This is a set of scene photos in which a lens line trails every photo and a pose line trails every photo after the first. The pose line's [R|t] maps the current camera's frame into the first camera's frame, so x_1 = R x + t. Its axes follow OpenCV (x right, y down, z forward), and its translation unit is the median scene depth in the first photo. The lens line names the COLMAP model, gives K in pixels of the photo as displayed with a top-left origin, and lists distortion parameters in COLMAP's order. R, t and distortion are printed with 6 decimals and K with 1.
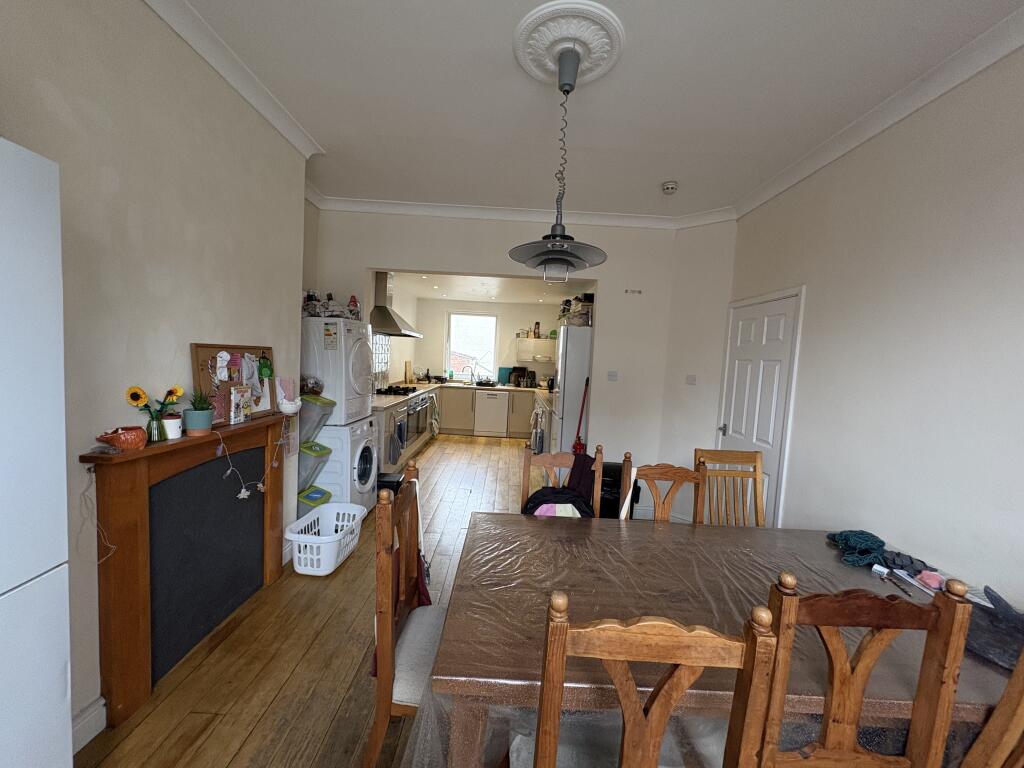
lens RADIAL K [[406.6, 0, 511.9], [0, 406.6, 384.2], [0, 0, 1]] dist [0.000024, 0.000033]
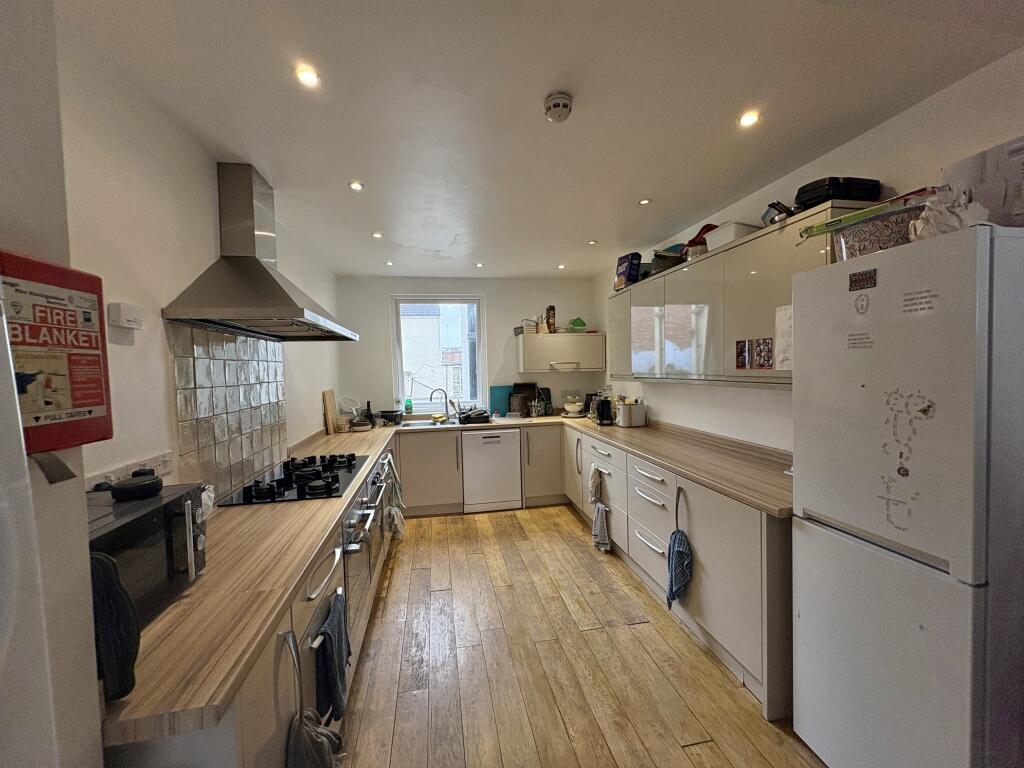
lens RADIAL K [[406.6, 0, 509.1], [0, 406.6, 385.7], [0, 0, 1]] dist [0.000024, 0.000033]
pose [[0.981116, -0.084991, 0.173749, -0.111331], [0.088258, 0.996035, -0.011150, -0.034769], [-0.172113, 0.026274, 0.984727, 0.422293]]
